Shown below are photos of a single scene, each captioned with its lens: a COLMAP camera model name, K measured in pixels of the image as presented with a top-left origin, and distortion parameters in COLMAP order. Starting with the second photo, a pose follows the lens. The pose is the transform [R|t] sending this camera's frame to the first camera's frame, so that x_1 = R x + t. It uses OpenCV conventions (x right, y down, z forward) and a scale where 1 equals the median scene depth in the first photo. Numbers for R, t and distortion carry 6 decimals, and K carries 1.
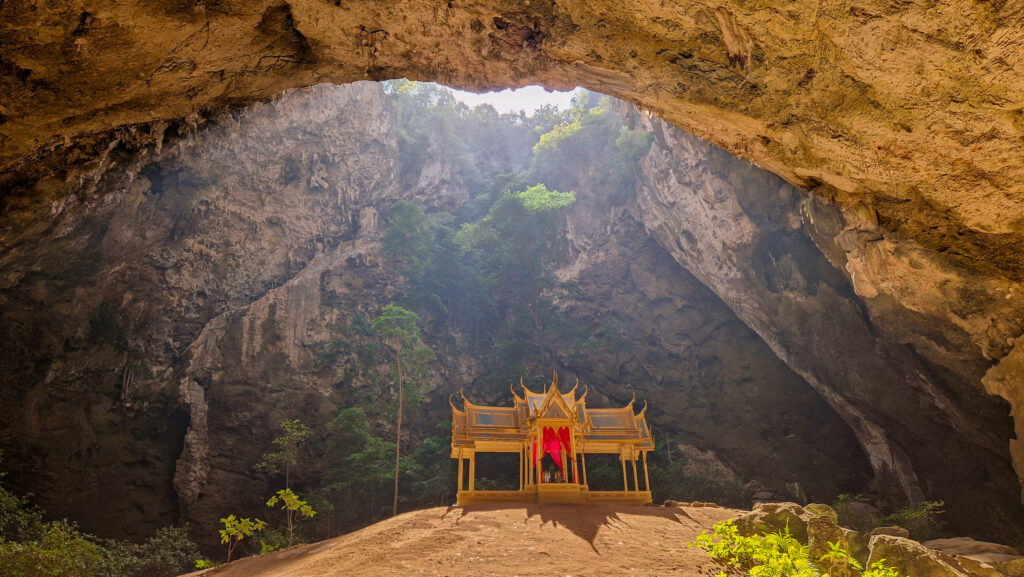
lens RADIAL K [[683.0, 0, 518.8], [0, 683.0, 293.8], [0, 0, 1]] dist [0.096068, -0.085337]
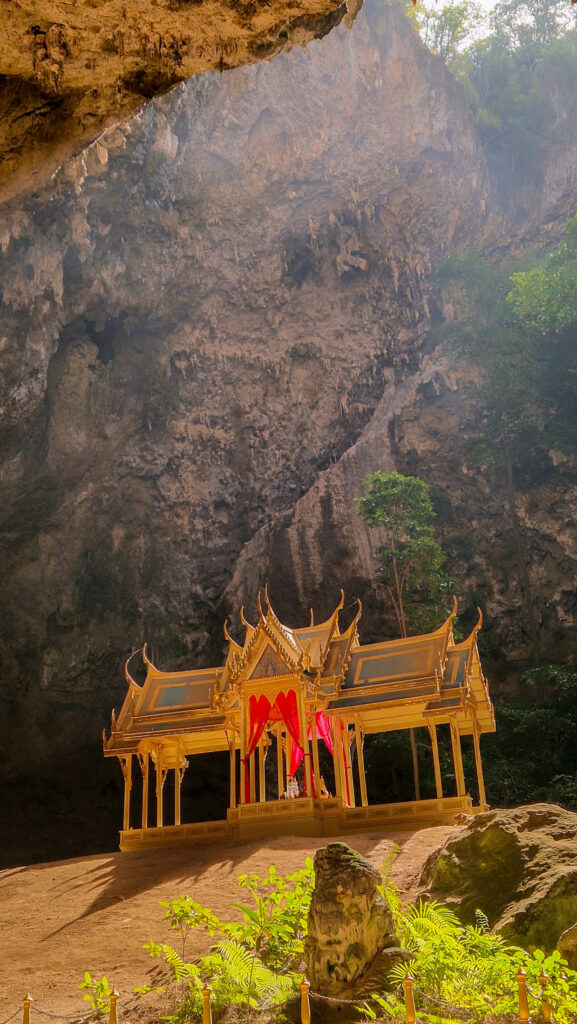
lens RADIAL K [[1313.5, 0, 288.5], [0, 1313.5, 512.0], [0, 0, 1]] dist [0.106740, -0.017243]
pose [[0.850926, -0.202620, -0.484634, 0.144759], [0.234492, 0.972104, 0.005297, 0.014970], [0.470042, -0.118150, 0.874701, 0.039507]]
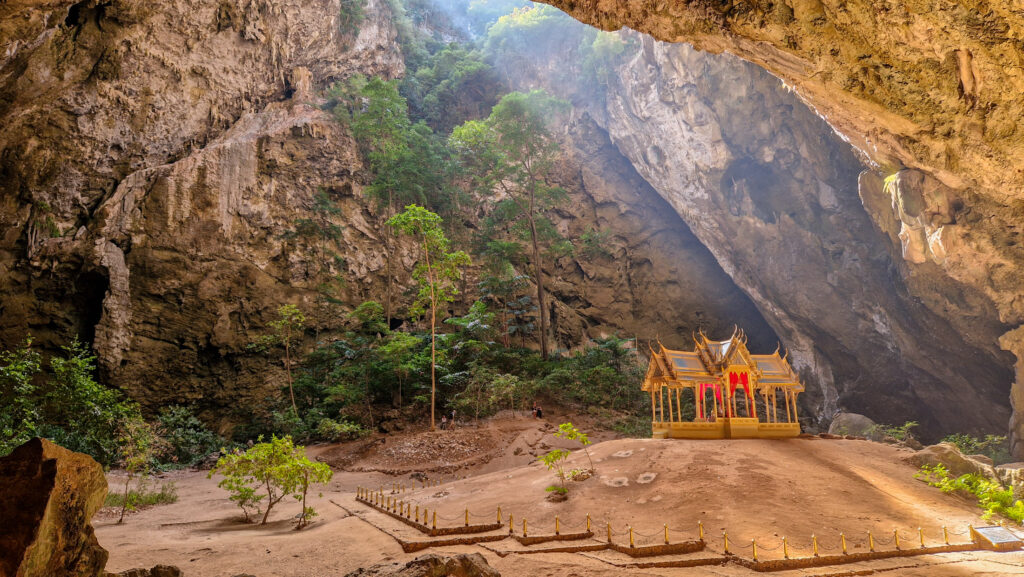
lens RADIAL K [[683.0, 0, 518.8], [0, 683.0, 293.8], [0, 0, 1]] dist [0.096068, -0.085337]
pose [[0.971161, 0.057621, 0.231355, -0.156219], [-0.101267, 0.978169, 0.181468, -0.031666], [-0.215848, -0.199664, 0.955795, -0.015502]]
